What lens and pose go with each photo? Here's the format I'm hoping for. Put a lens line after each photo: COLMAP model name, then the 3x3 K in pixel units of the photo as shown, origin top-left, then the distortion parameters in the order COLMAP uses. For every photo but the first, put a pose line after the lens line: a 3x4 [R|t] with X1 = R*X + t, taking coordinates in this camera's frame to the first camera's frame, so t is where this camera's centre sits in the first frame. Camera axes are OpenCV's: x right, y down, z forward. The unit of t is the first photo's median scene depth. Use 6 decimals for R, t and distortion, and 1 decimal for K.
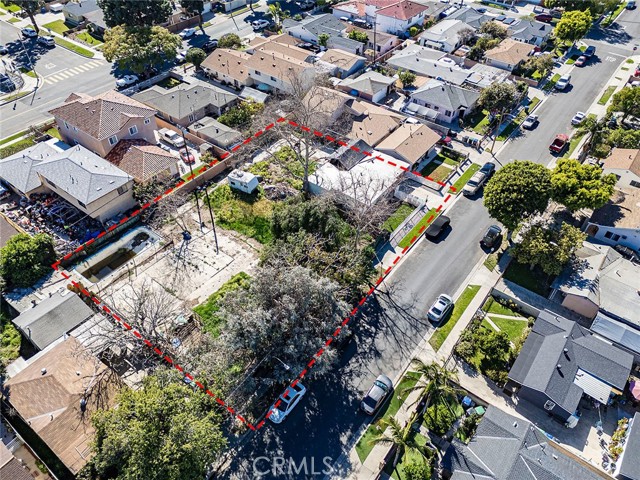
lens RADIAL K [[464.7, 0, 322.1], [0, 464.7, 239.9], [0, 0, 1]] dist [0.067021, -0.059375]
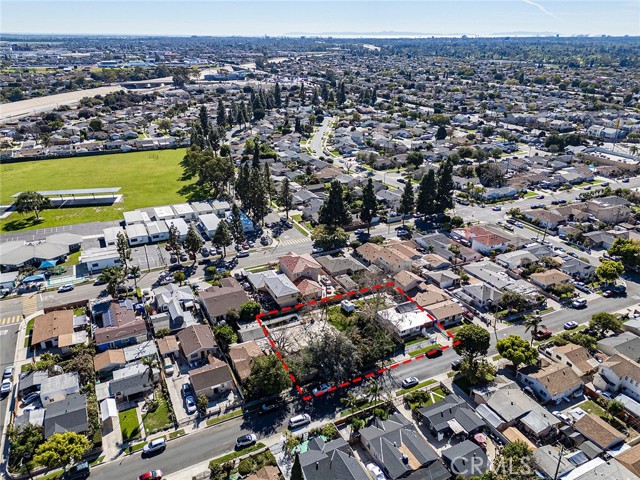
lens RADIAL K [[458.3, 0, 320.0], [0, 458.3, 240.0], [0, 0, 1]] dist [0.072544, -0.000885]
pose [[0.893137, 0.166019, -0.418024, 0.446818], [-0.305465, 0.906068, -0.292799, 0.205806], [0.330148, 0.389201, 0.859956, -0.754622]]
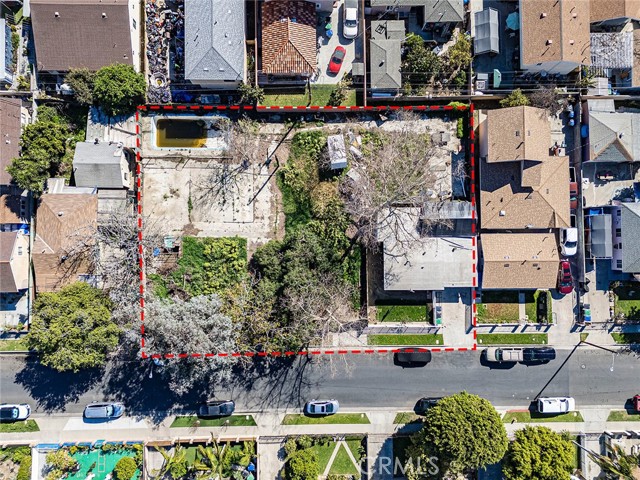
lens RADIAL K [[464.7, 0, 322.1], [0, 464.7, 239.9], [0, 0, 1]] dist [0.067021, -0.059375]
pose [[0.609044, 0.792374, -0.034775, -0.019369], [-0.562583, 0.462494, 0.685273, -0.575522], [0.559076, -0.397797, 0.727455, 0.236260]]
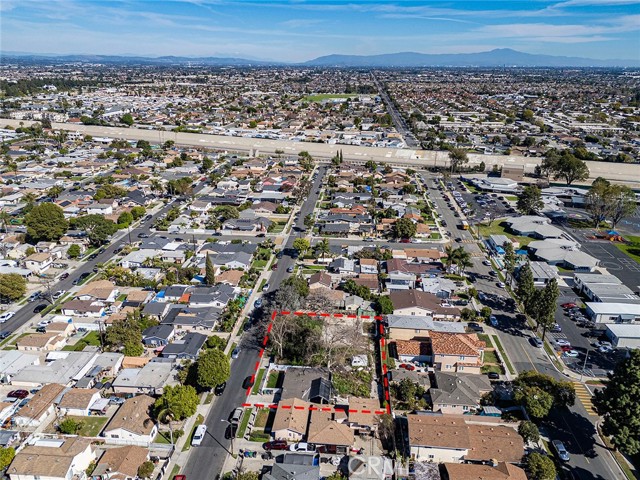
lens RADIAL K [[464.7, 0, 322.1], [0, 464.7, 239.9], [0, 0, 1]] dist [0.067021, -0.059375]
pose [[-0.845579, 0.162463, -0.508529, 0.699669], [-0.390409, 0.461510, 0.796611, -1.520950], [0.364111, 0.872132, -0.326816, 1.007412]]
